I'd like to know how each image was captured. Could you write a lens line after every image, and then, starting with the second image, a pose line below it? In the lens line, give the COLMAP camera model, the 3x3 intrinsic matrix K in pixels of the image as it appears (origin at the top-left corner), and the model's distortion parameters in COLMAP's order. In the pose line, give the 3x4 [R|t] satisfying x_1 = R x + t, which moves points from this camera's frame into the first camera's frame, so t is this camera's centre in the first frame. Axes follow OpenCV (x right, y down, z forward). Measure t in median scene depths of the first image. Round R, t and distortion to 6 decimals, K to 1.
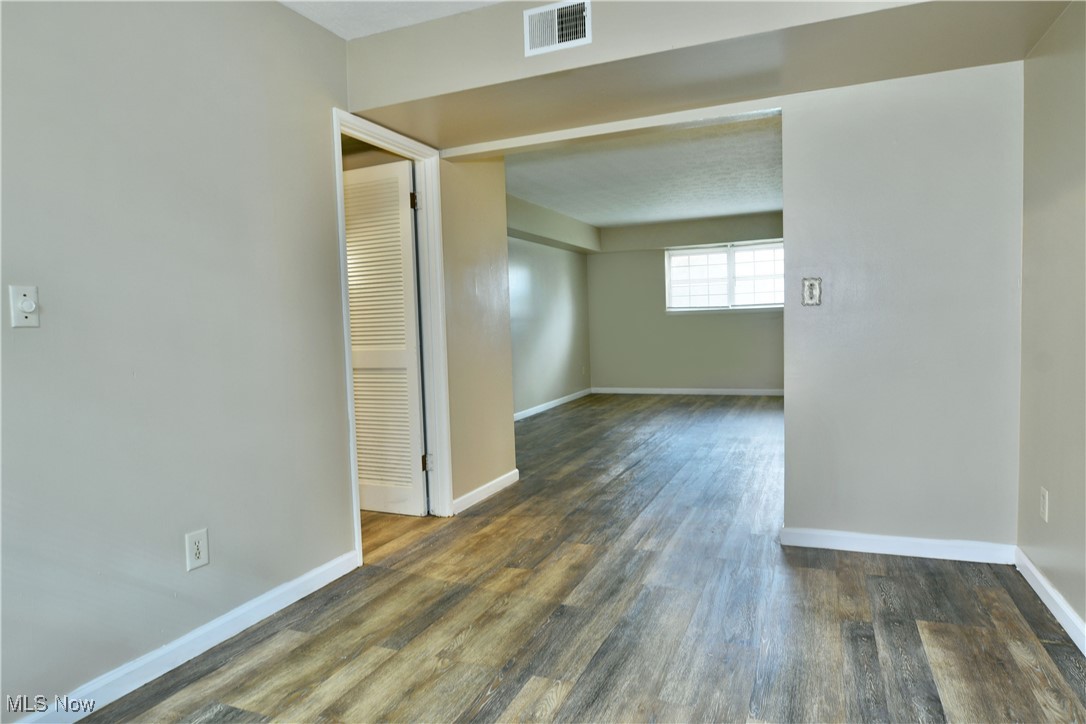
lens RADIAL K [[651.7, 0, 547.0], [0, 651.7, 358.5], [0, 0, 1]] dist [-0.011185, -0.001615]
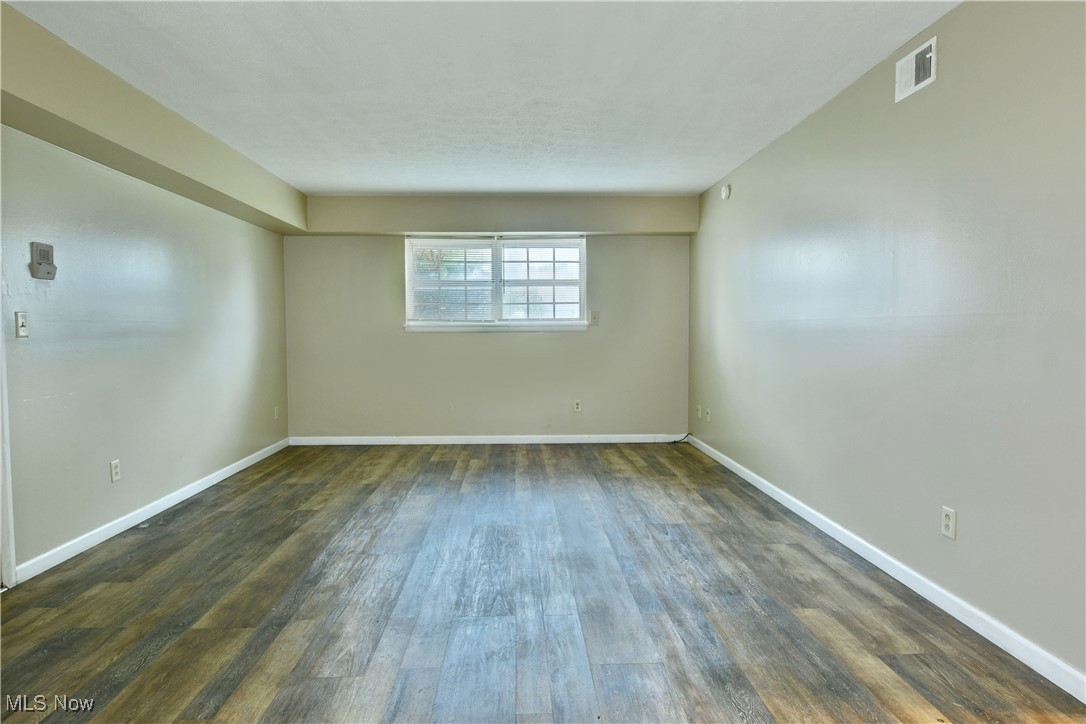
lens RADIAL K [[651.7, 0, 547.0], [0, 651.7, 358.5], [0, 0, 1]] dist [-0.011185, -0.001615]
pose [[0.903414, 0.016139, 0.428466, 0.026711], [-0.008238, 0.999760, -0.020289, -0.028619], [-0.428691, 0.014800, 0.903330, 0.384322]]
